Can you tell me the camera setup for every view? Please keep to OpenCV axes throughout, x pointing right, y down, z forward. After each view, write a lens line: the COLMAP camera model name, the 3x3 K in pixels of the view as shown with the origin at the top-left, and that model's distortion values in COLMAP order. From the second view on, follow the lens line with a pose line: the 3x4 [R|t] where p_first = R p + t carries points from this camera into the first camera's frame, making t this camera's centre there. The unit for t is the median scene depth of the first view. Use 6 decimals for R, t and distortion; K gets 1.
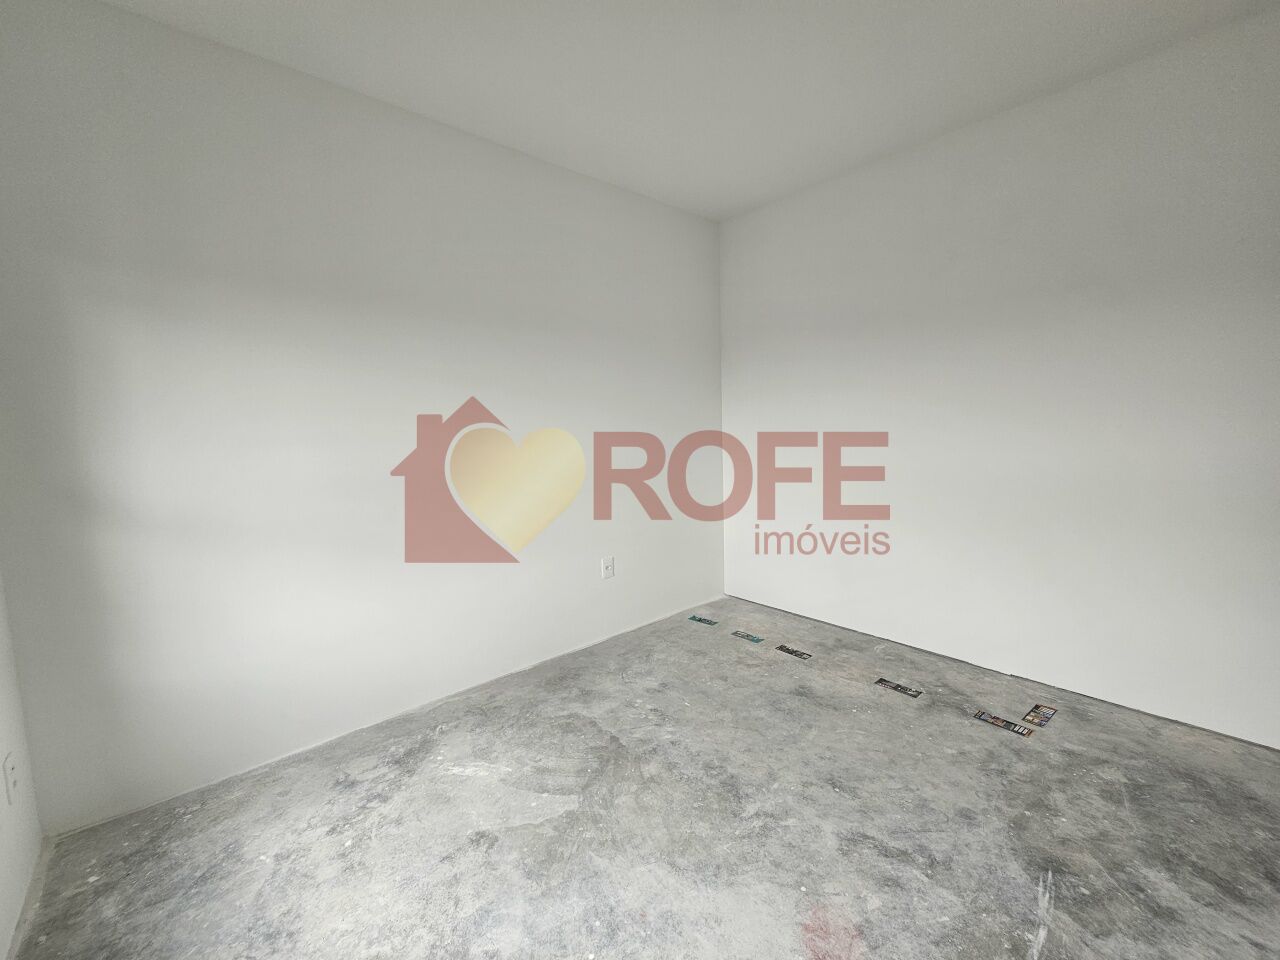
lens RADIAL K [[534.5, 0, 640.2], [0, 534.5, 479.1], [0, 0, 1]] dist [0.001984, 0.001277]
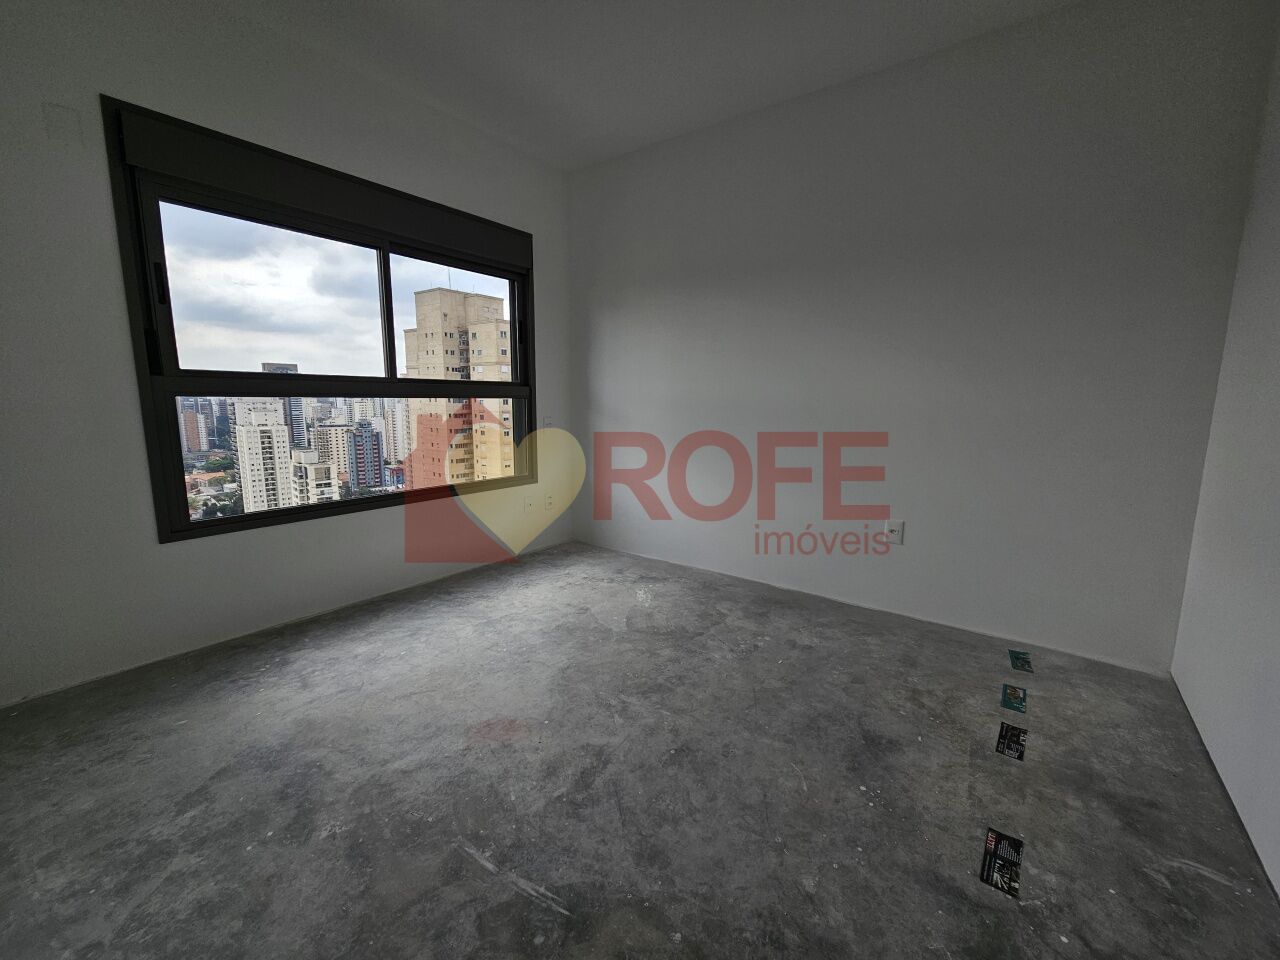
lens RADIAL K [[534.5, 0, 647.0], [0, 534.5, 483.3], [0, 0, 1]] dist [0.001984, 0.001277]
pose [[0.190097, 0.181935, -0.964760, 1.146020], [-0.112807, 0.980219, 0.162623, -0.006543], [0.975263, 0.077918, 0.206860, 0.734037]]
